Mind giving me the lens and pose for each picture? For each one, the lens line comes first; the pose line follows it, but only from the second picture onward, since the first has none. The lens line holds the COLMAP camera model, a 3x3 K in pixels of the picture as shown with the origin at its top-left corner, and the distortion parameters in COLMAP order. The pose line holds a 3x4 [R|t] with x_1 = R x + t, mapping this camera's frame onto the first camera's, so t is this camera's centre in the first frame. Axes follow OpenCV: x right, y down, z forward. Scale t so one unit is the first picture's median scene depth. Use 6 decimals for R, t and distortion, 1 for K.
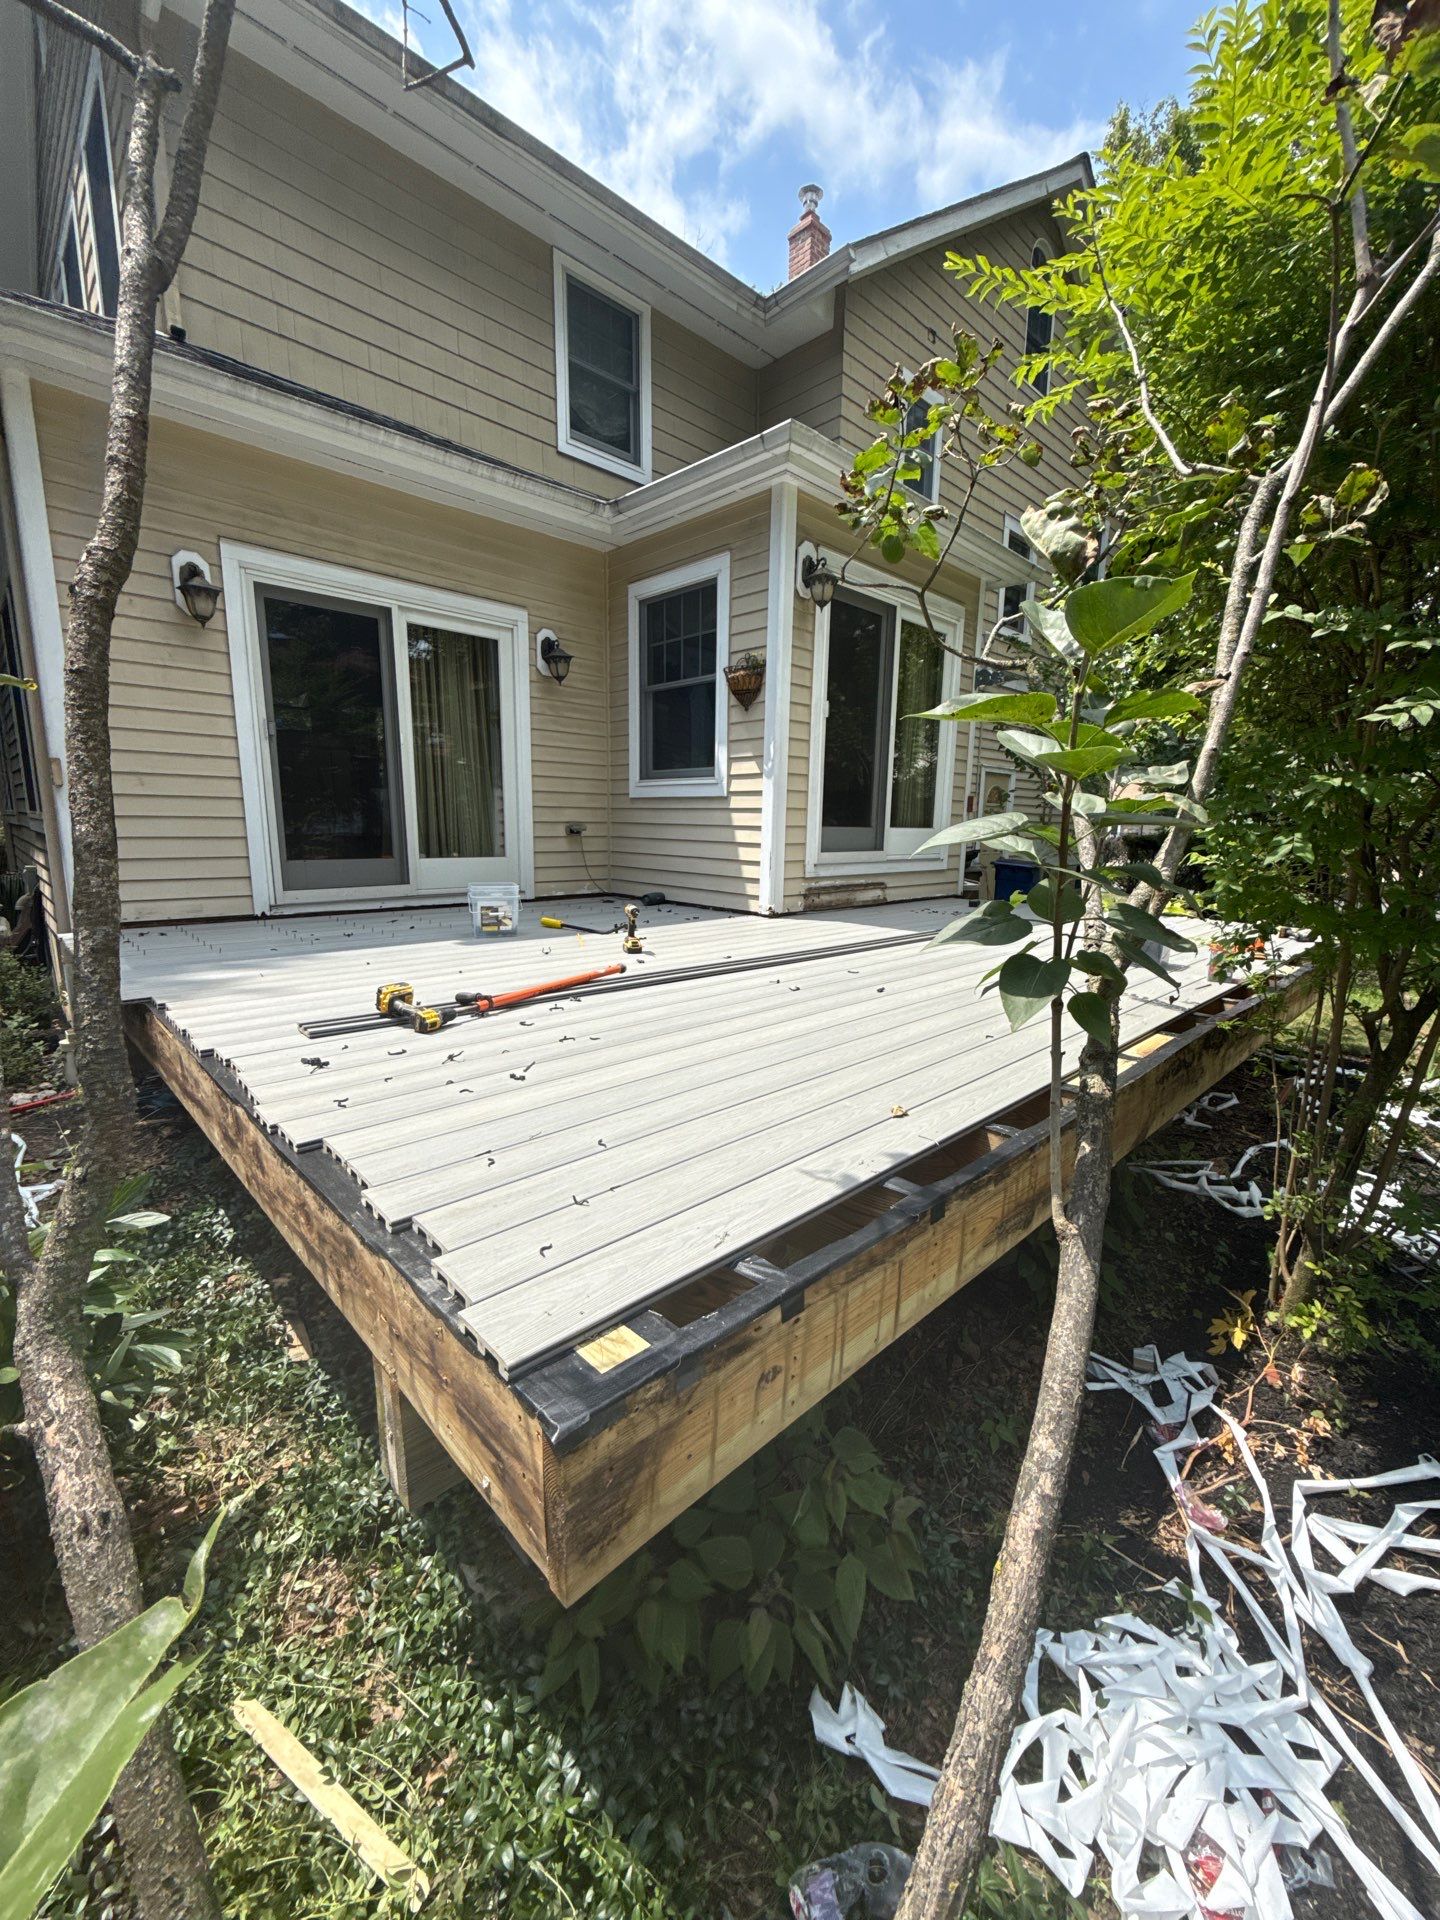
lens RADIAL K [[763.0, 0, 720.0], [0, 763.0, 960.0], [0, 0, 1]] dist [-0.000046, -0.000332]
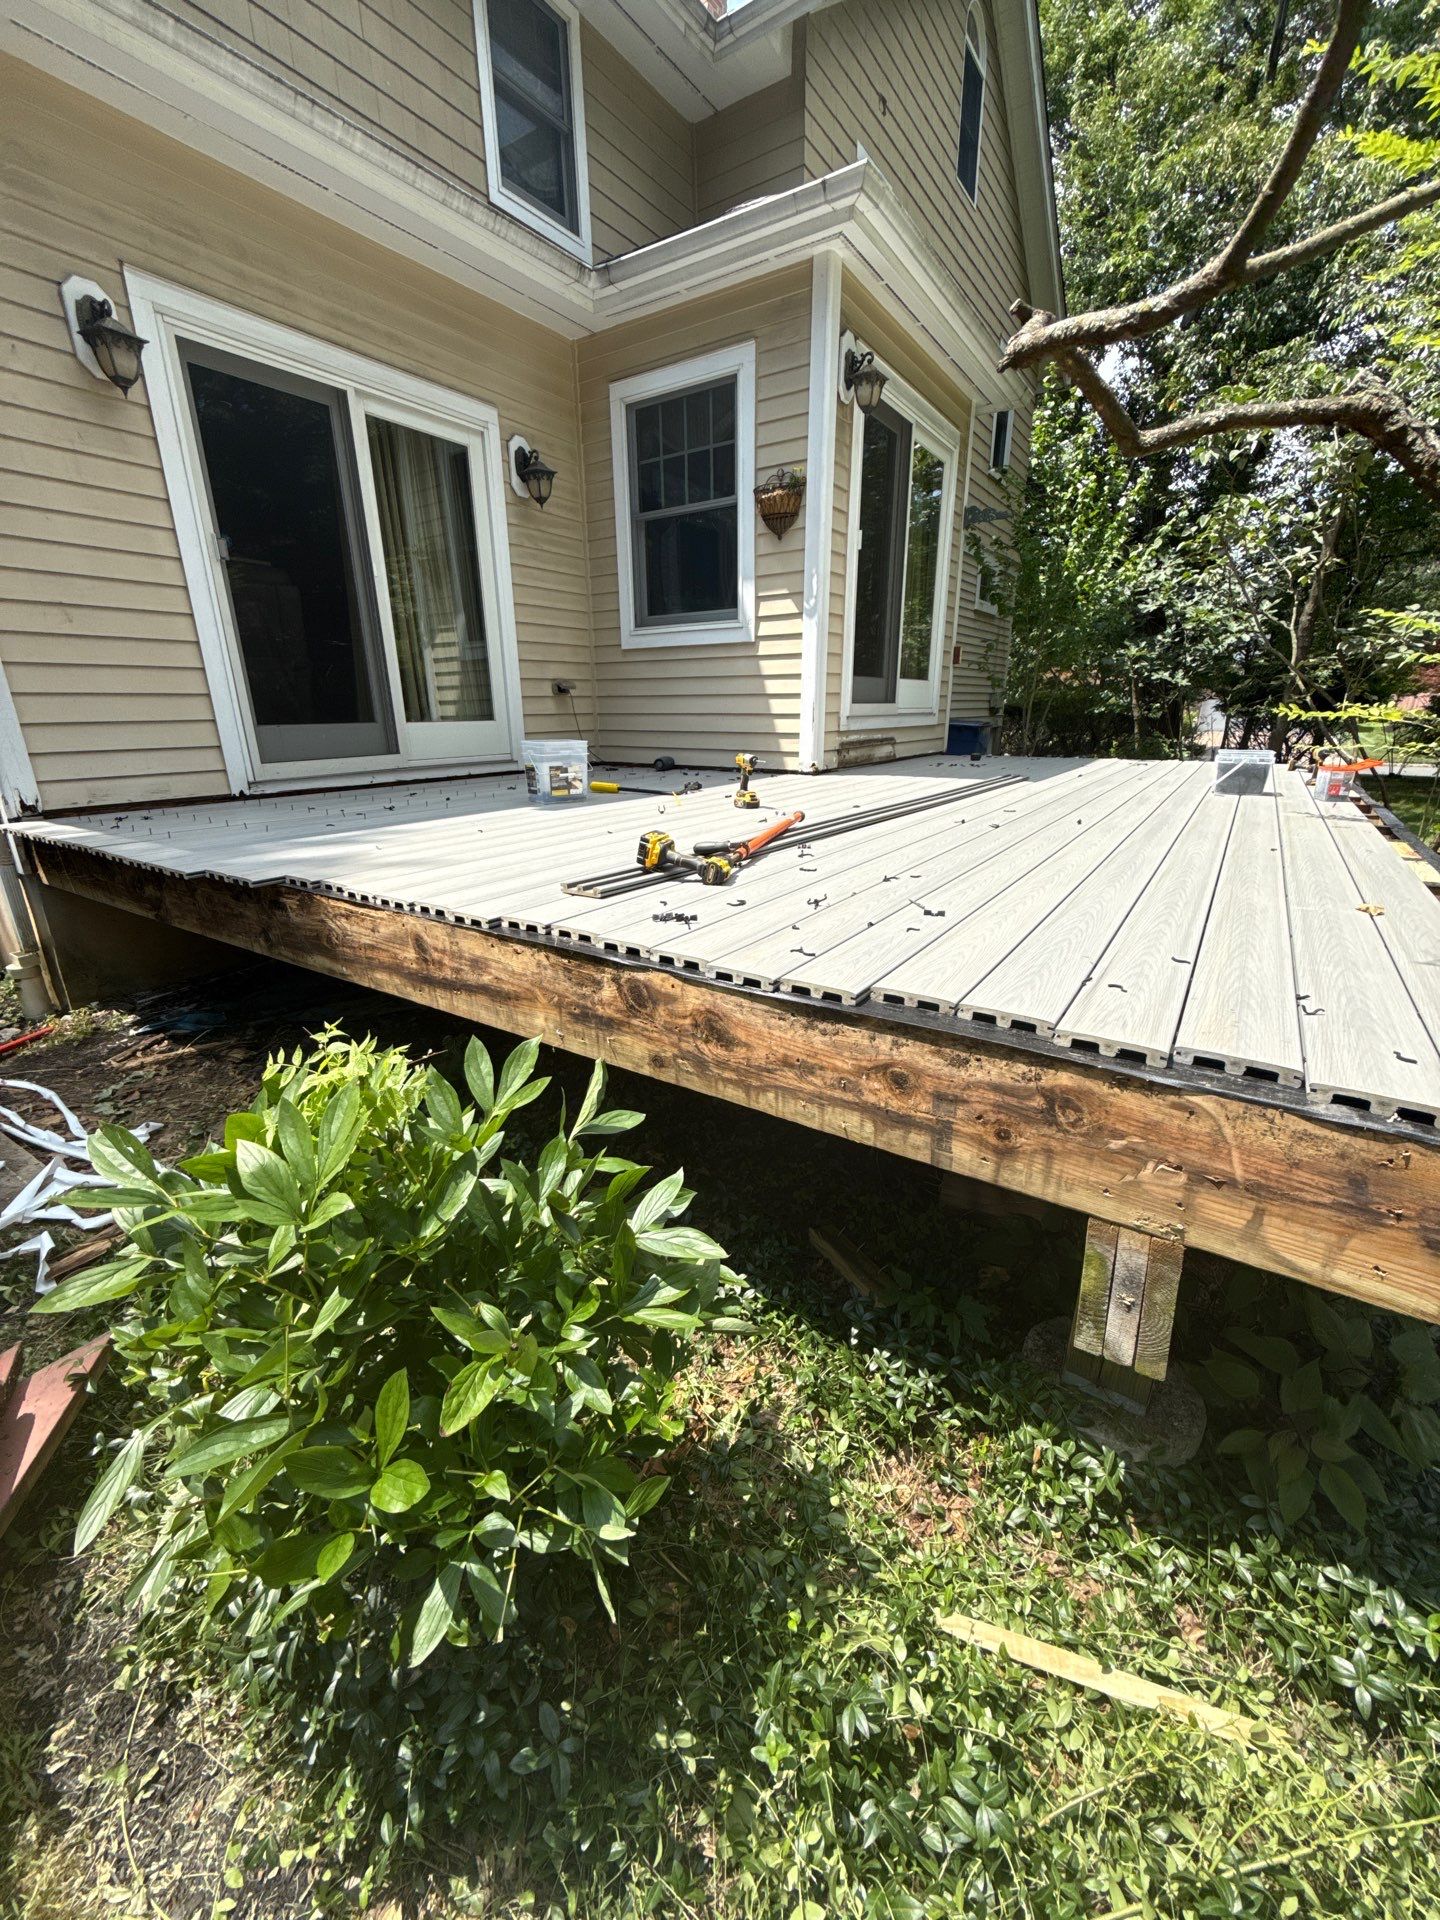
lens RADIAL K [[763.0, 0, 720.0], [0, 763.0, 960.0], [0, 0, 1]] dist [-0.000046, -0.000332]
pose [[0.978363, -0.088388, 0.187067, -0.240562], [0.060983, 0.987181, 0.147497, 0.023600], [-0.197706, -0.132898, 0.971211, 0.077729]]
